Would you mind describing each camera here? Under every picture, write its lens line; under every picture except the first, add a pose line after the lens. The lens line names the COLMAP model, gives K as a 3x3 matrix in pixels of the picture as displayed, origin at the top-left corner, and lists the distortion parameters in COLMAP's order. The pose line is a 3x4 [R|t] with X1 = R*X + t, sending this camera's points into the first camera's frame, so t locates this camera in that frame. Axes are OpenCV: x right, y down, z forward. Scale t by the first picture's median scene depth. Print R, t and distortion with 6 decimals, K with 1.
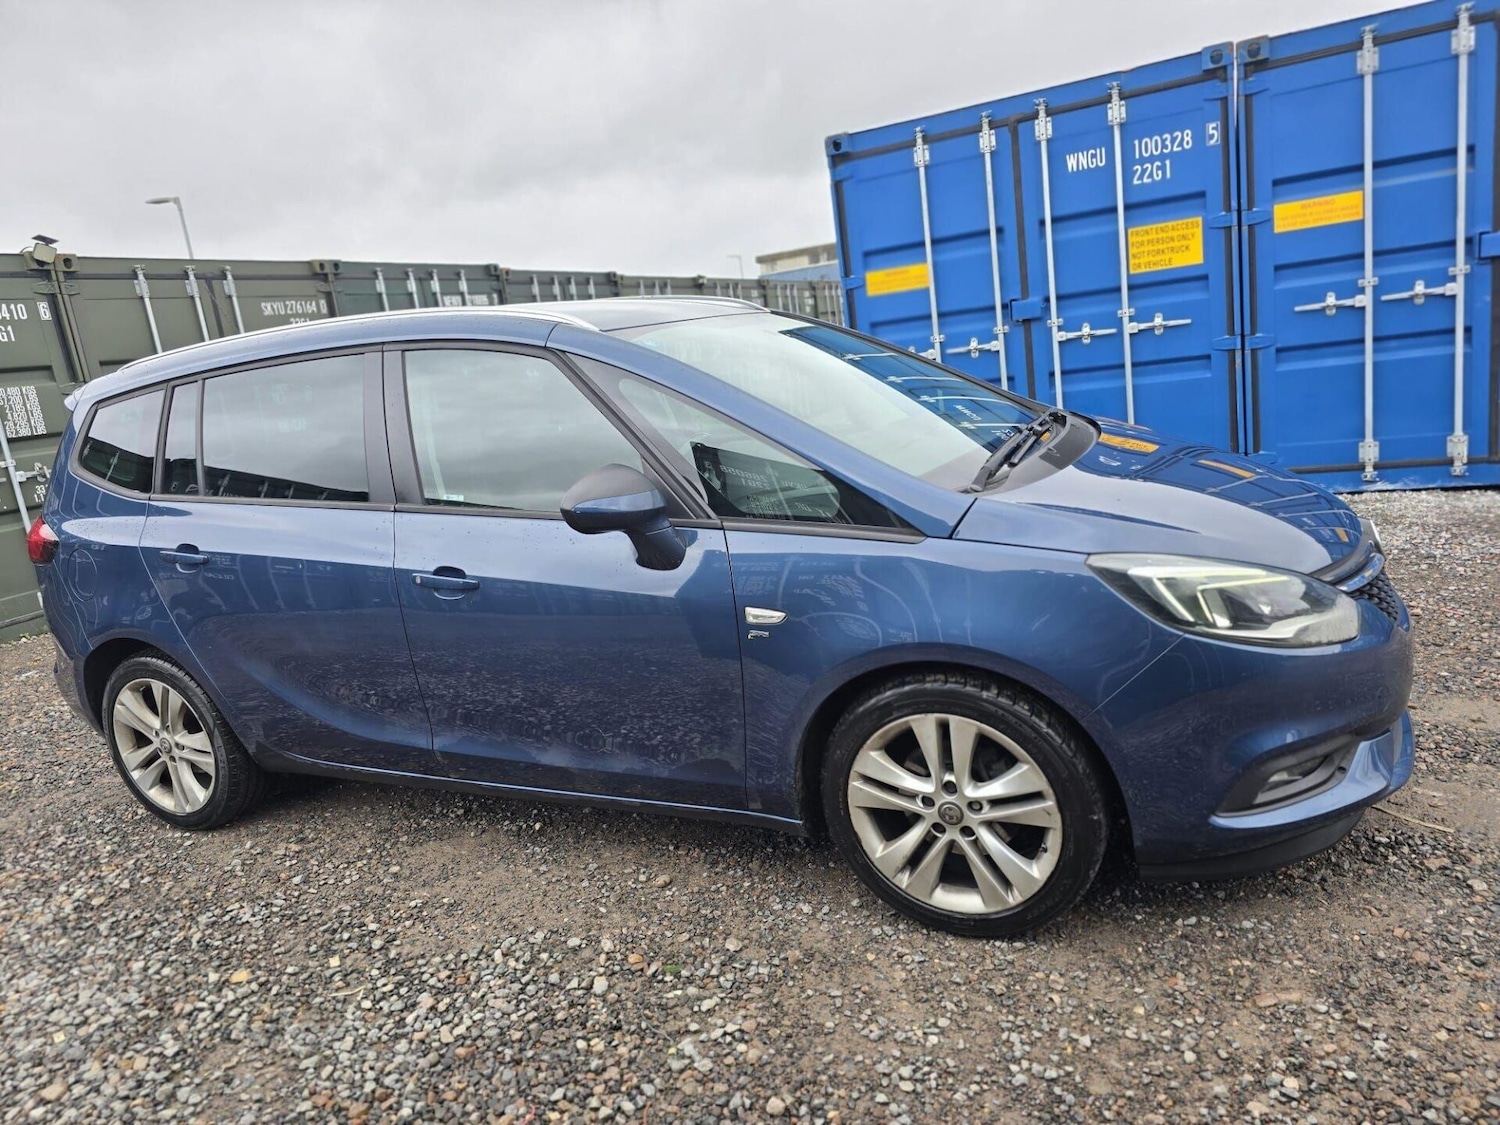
lens RADIAL K [[1012.0, 0, 750.0], [0, 1012.0, 562.5], [0, 0, 1]] dist [0.055222, -0.047568]
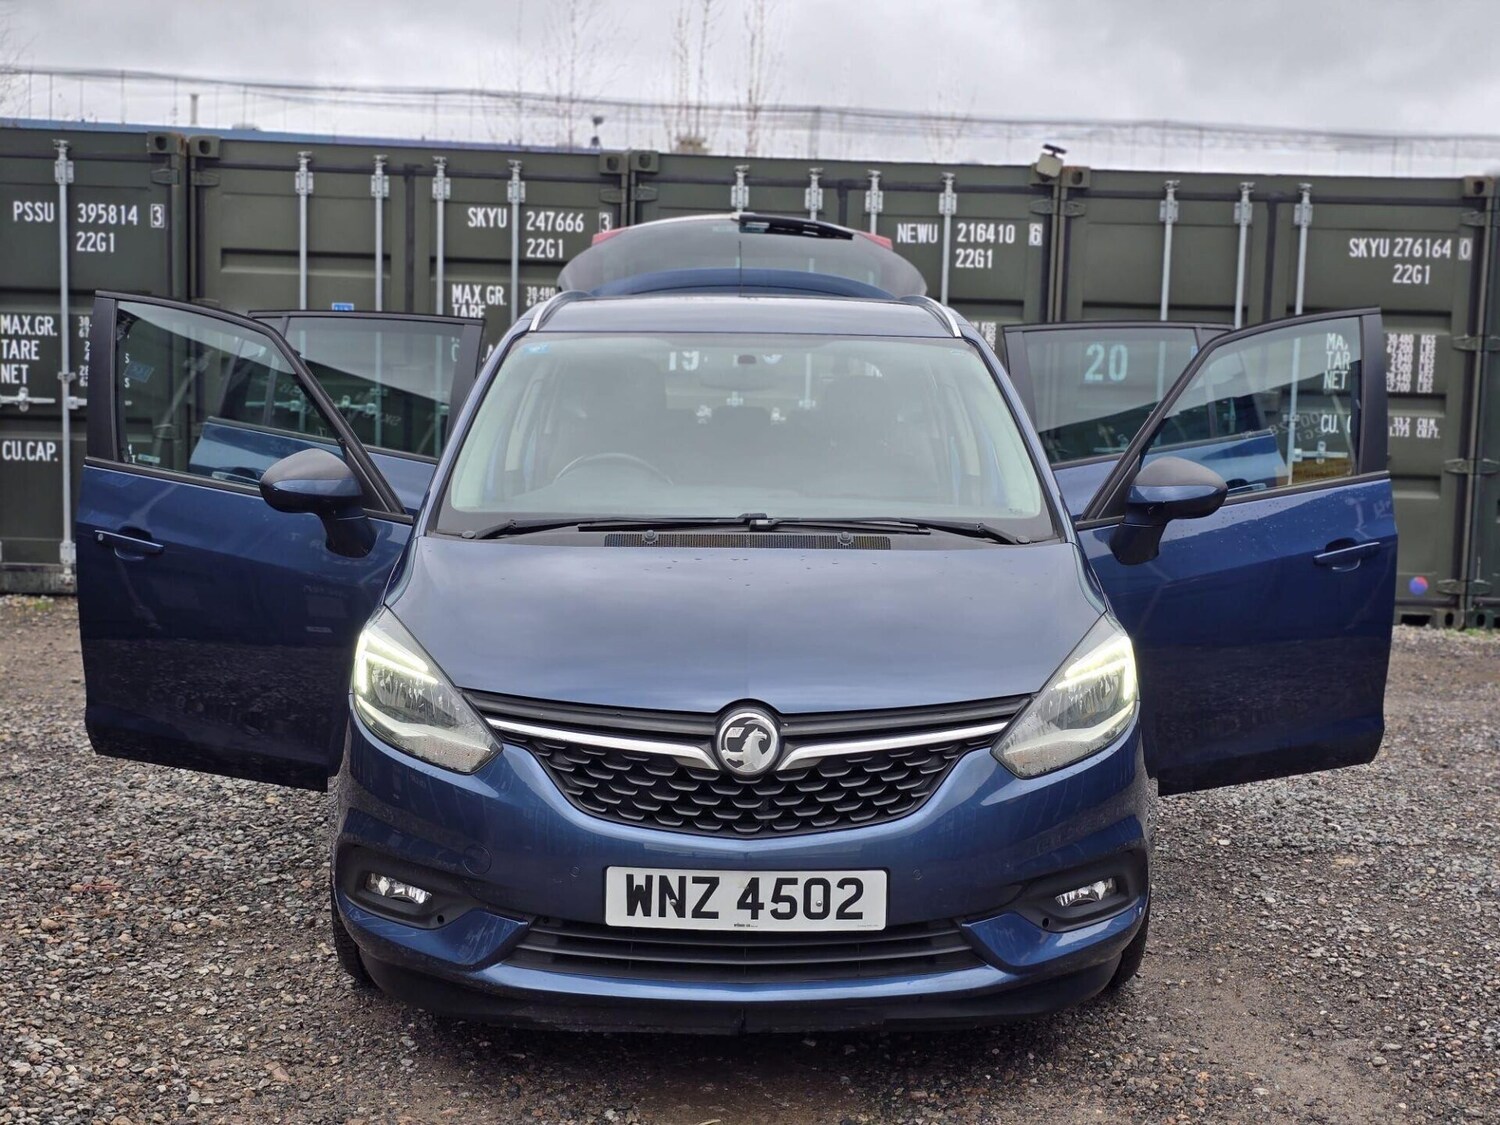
lens RADIAL K [[1975.0, 0, 750.0], [0, 1975.0, 562.5], [0, 0, 1]] dist [0.162962, -0.468189]
pose [[0.428832, 0.222078, -0.875662, 1.456574], [-0.271535, 0.956177, 0.109521, -0.238253], [0.861610, 0.190807, 0.470341, 0.249642]]
